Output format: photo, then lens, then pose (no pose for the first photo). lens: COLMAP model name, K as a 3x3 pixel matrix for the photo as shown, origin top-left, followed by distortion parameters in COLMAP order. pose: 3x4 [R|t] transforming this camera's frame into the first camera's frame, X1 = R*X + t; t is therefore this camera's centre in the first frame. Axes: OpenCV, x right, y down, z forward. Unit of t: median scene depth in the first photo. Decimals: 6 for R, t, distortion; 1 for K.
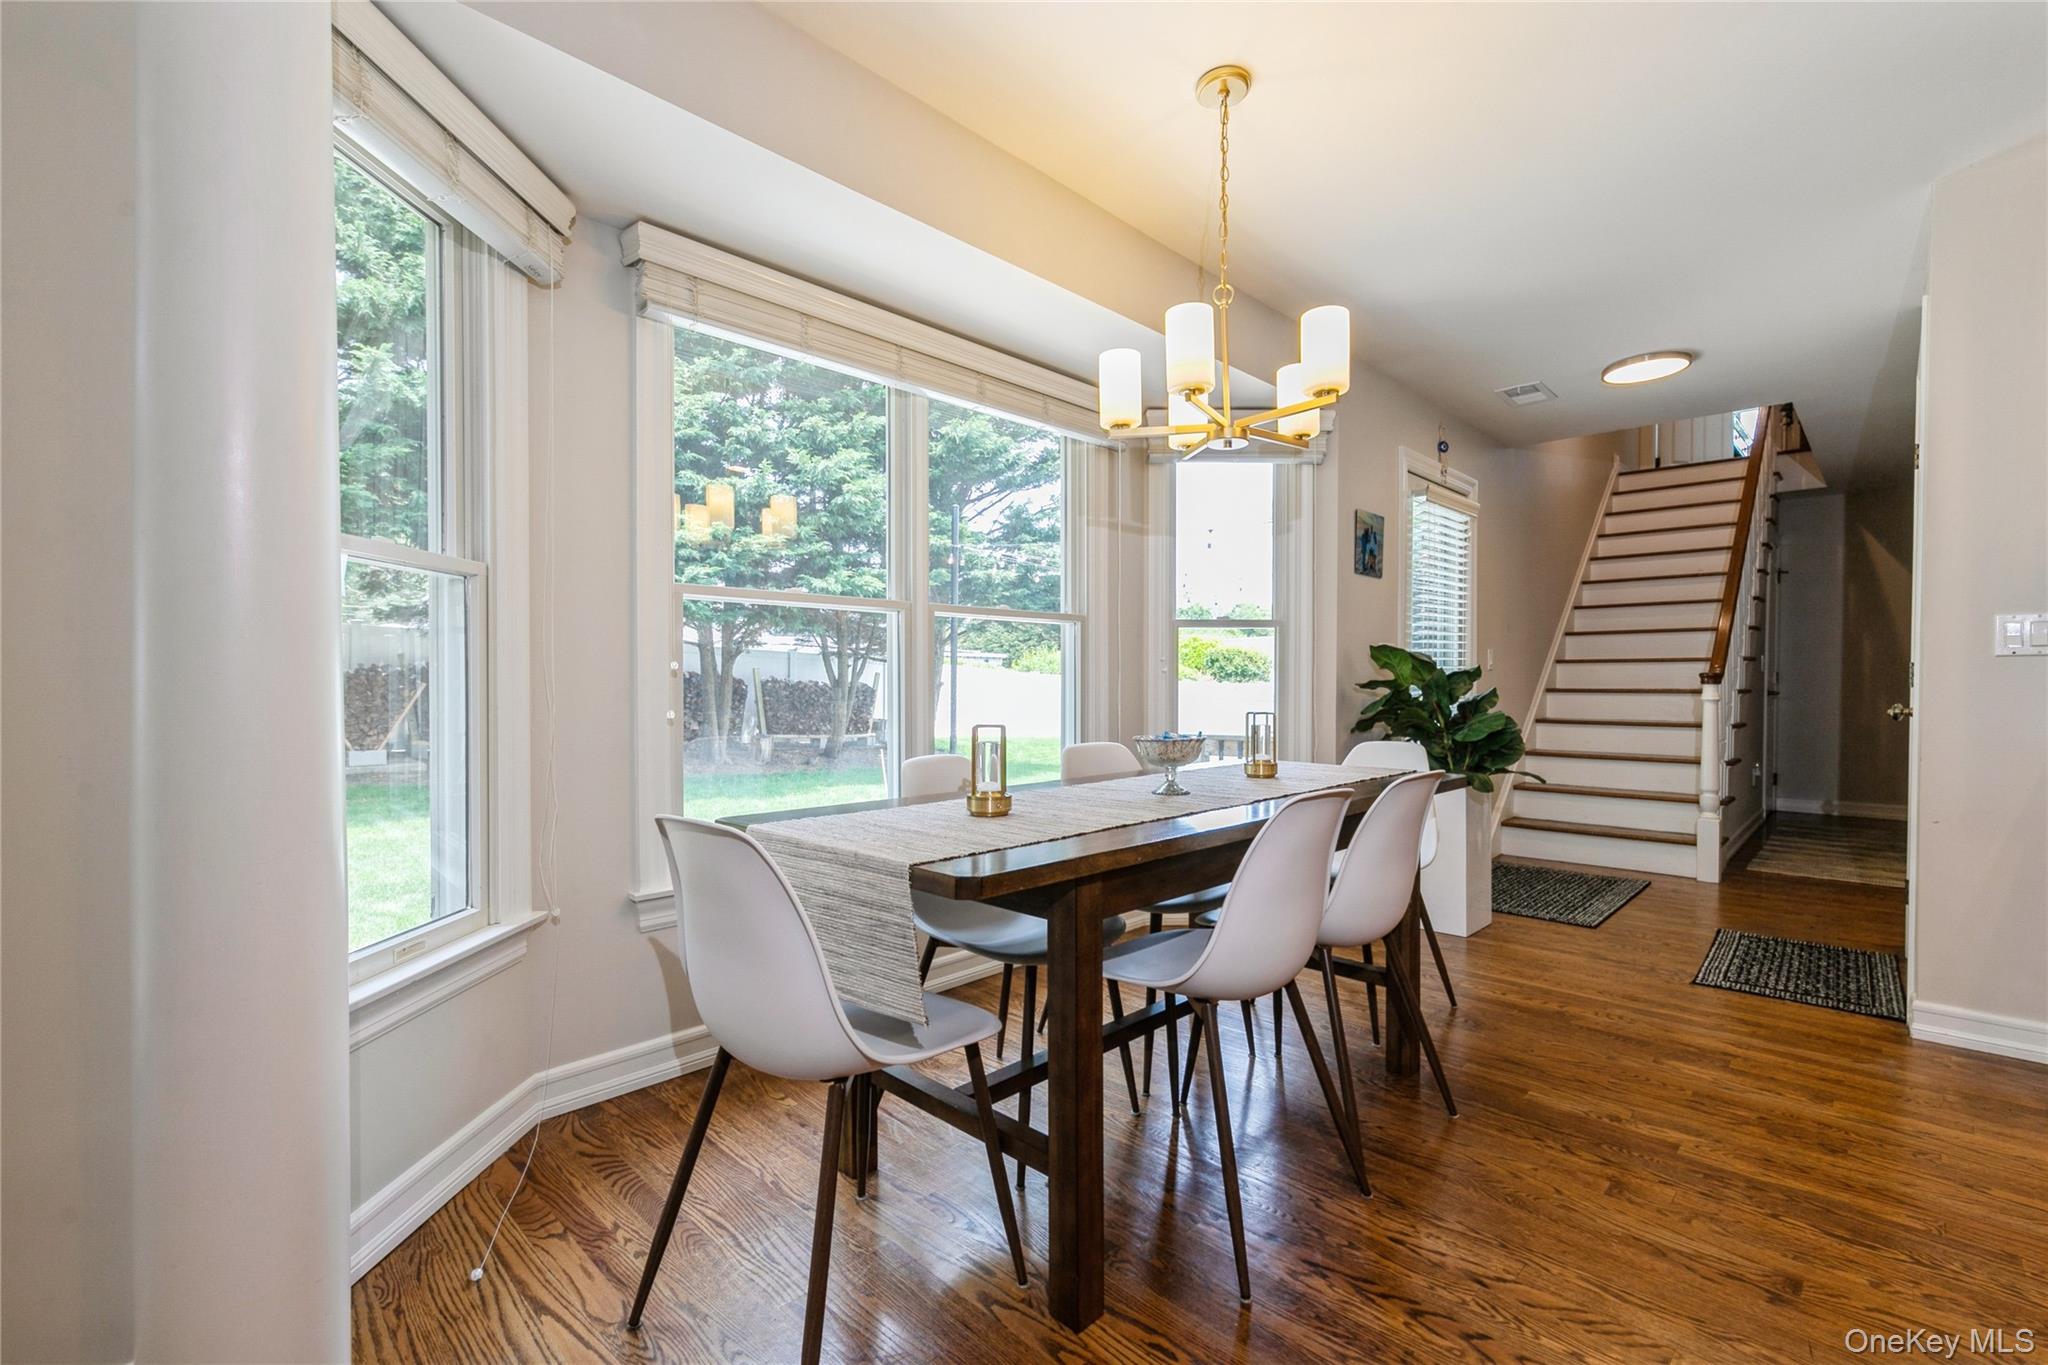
lens RADIAL K [[887.2, 0, 1028.9], [0, 887.2, 687.2], [0, 0, 1]] dist [-0.002644, -0.000071]
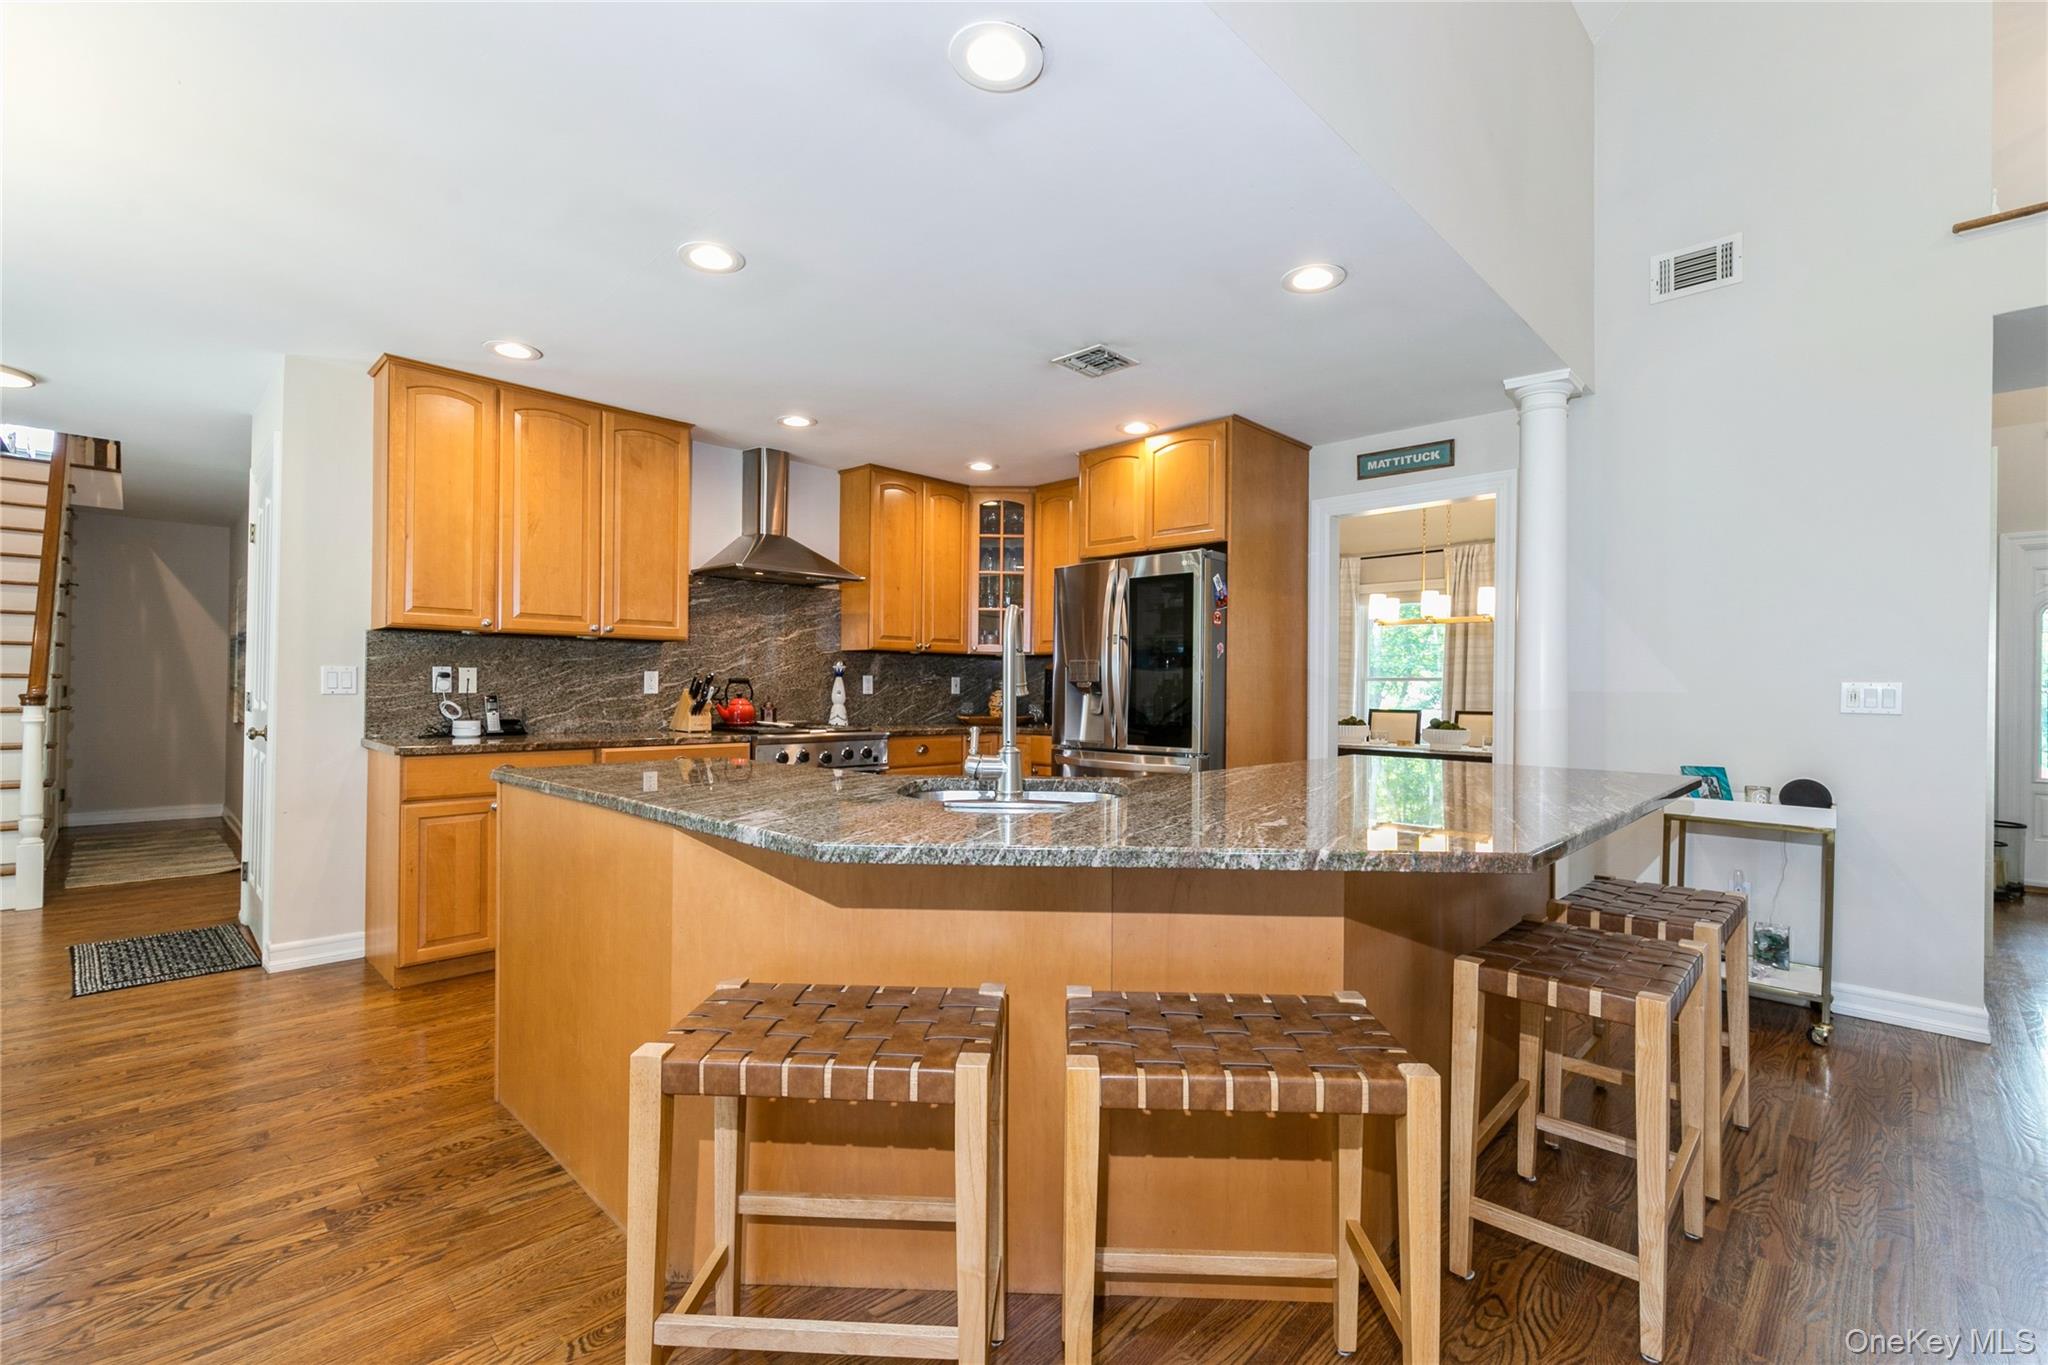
lens RADIAL K [[887.2, 0, 1028.9], [0, 887.2, 687.2], [0, 0, 1]] dist [-0.002644, -0.000071]
pose [[-0.004045, 0.001524, 0.999991, -0.315686], [-0.003183, 0.999994, -0.001537, -0.039210], [-0.999987, -0.003189, -0.004040, -0.138878]]
